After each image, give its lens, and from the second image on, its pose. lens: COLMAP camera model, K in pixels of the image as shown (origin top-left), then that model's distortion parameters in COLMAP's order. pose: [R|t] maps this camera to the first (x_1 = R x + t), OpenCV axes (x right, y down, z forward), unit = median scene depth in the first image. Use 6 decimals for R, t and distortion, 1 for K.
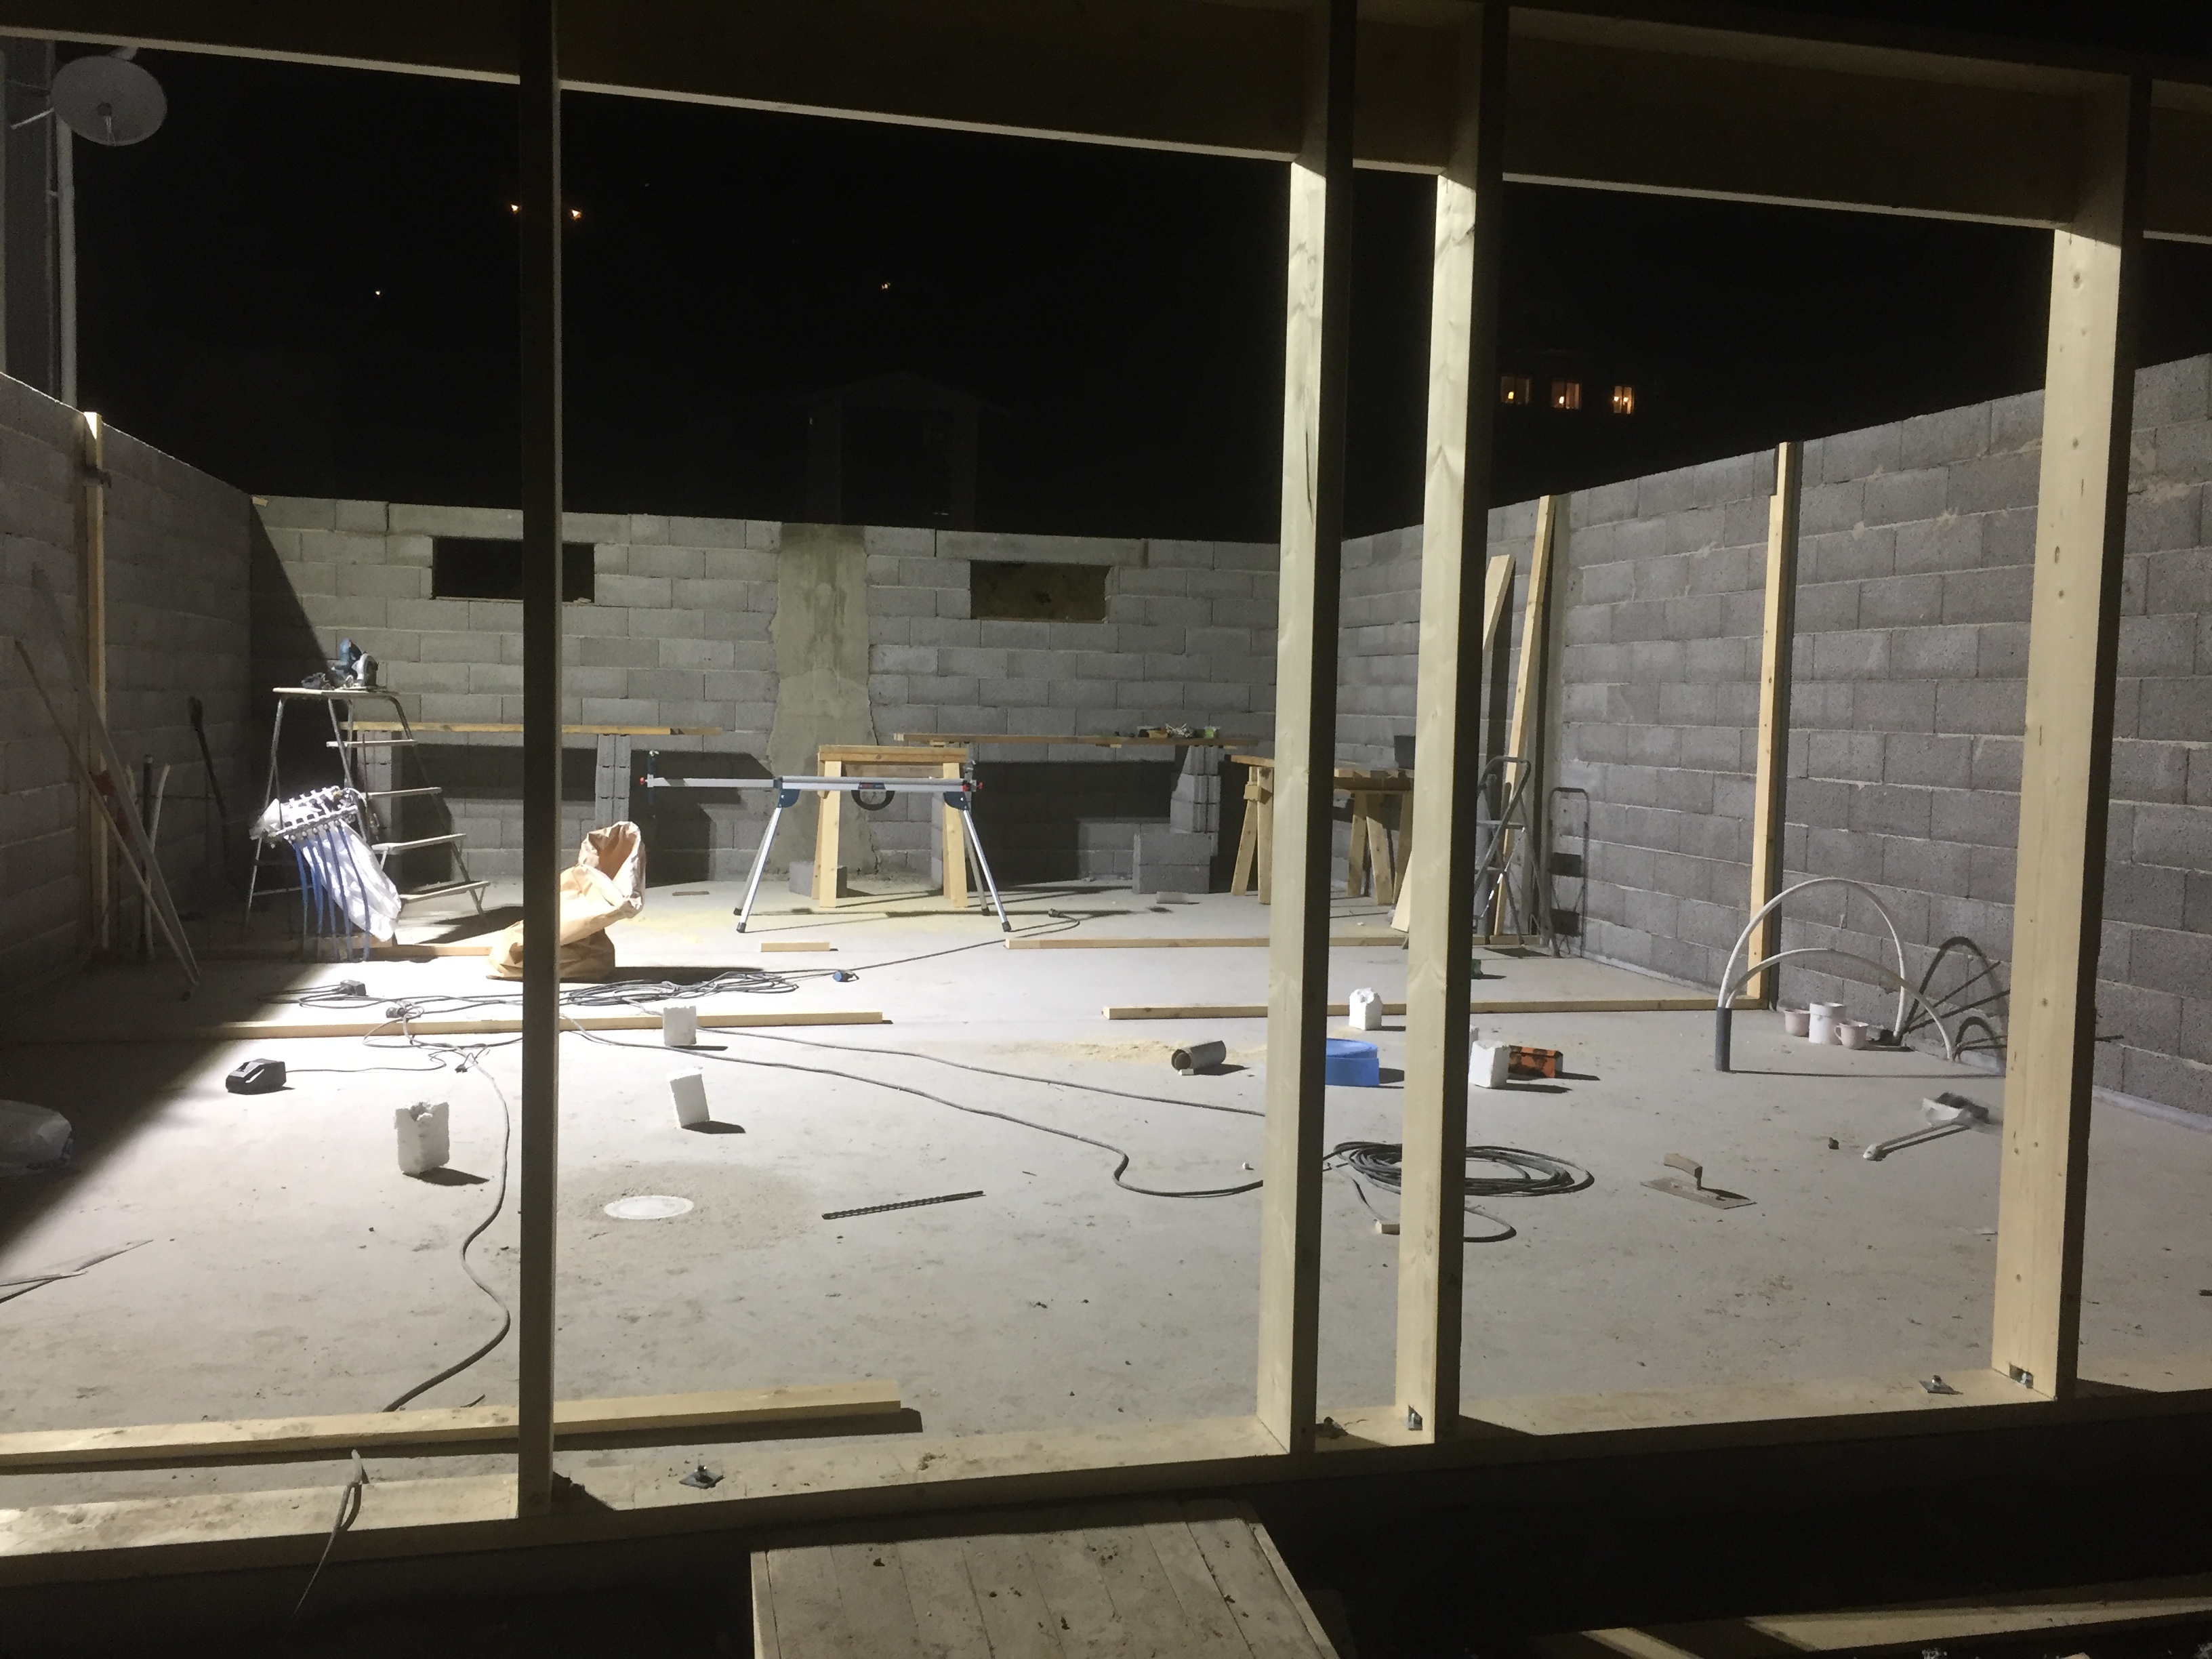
lens RADIAL K [[1884.8, 0, 1108.2], [0, 1884.8, 816.3], [0, 0, 1]] dist [0.085800, -0.089533]
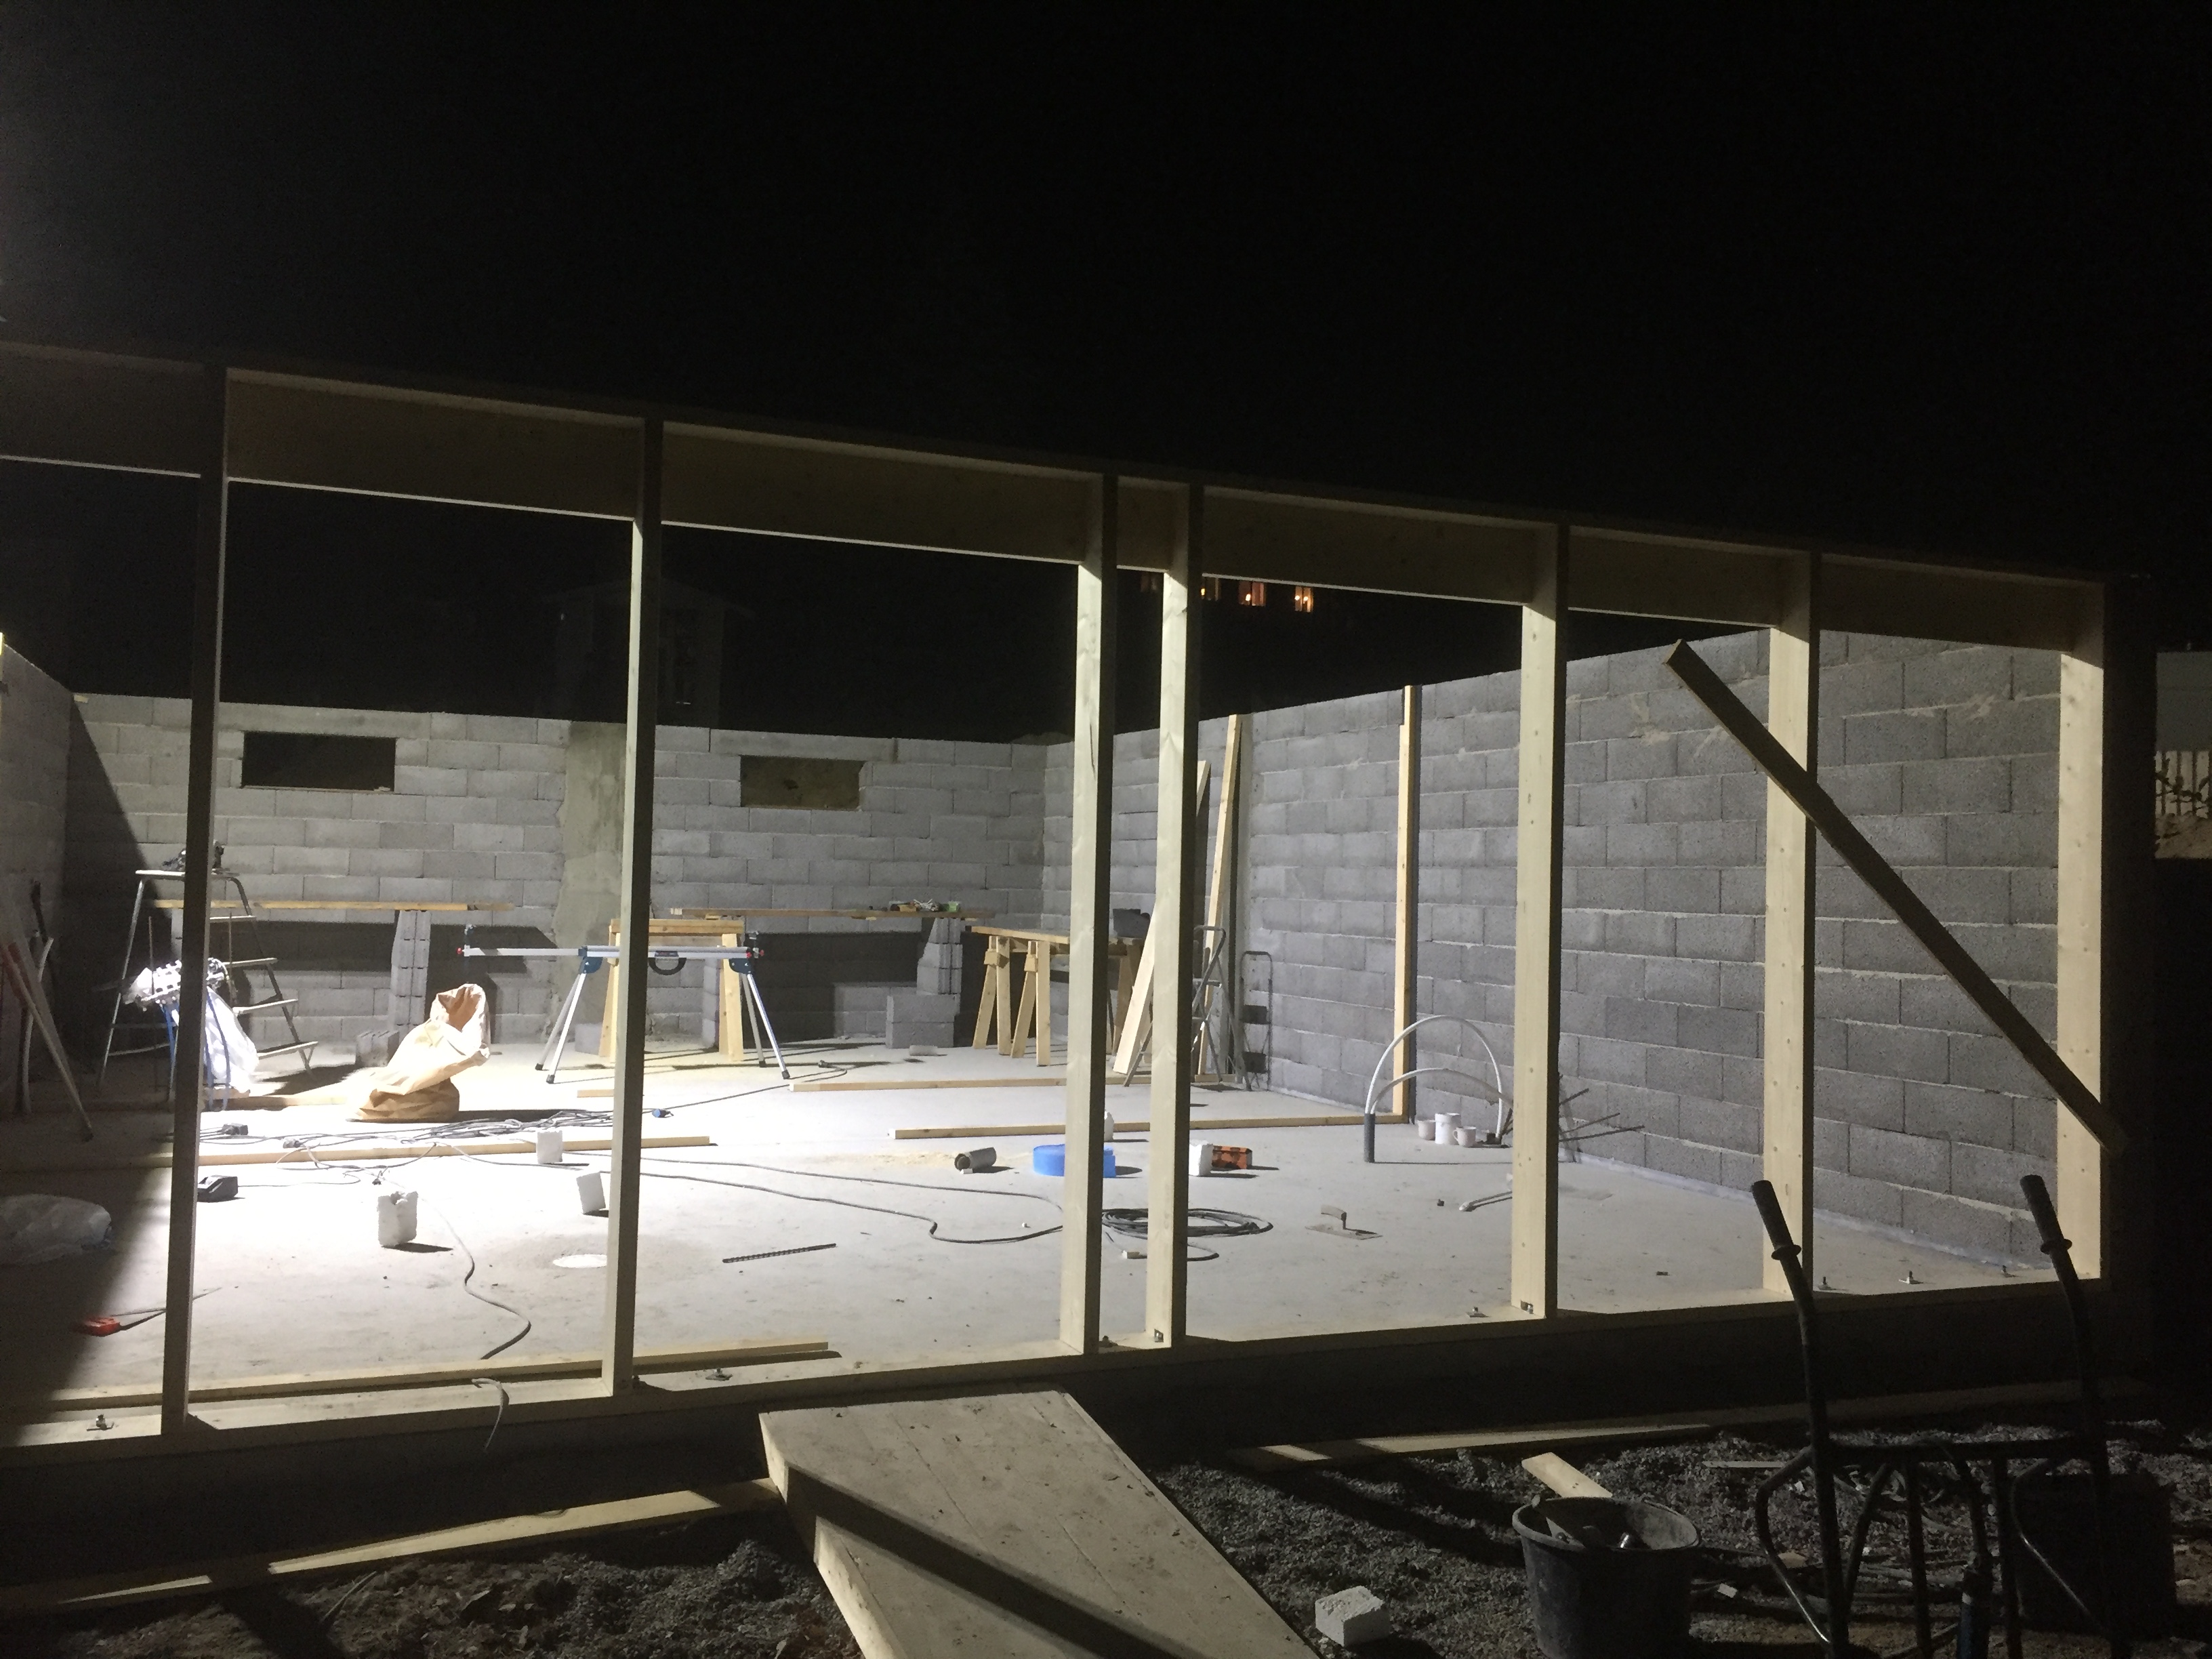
lens RADIAL K [[1884.8, 0, 1108.2], [0, 1884.8, 816.3], [0, 0, 1]] dist [0.085800, -0.089533]
pose [[0.987660, 0.005946, 0.156498, -0.048757], [0.008580, 0.995724, -0.091981, 0.010719], [-0.156375, 0.092189, 0.983386, -0.220453]]
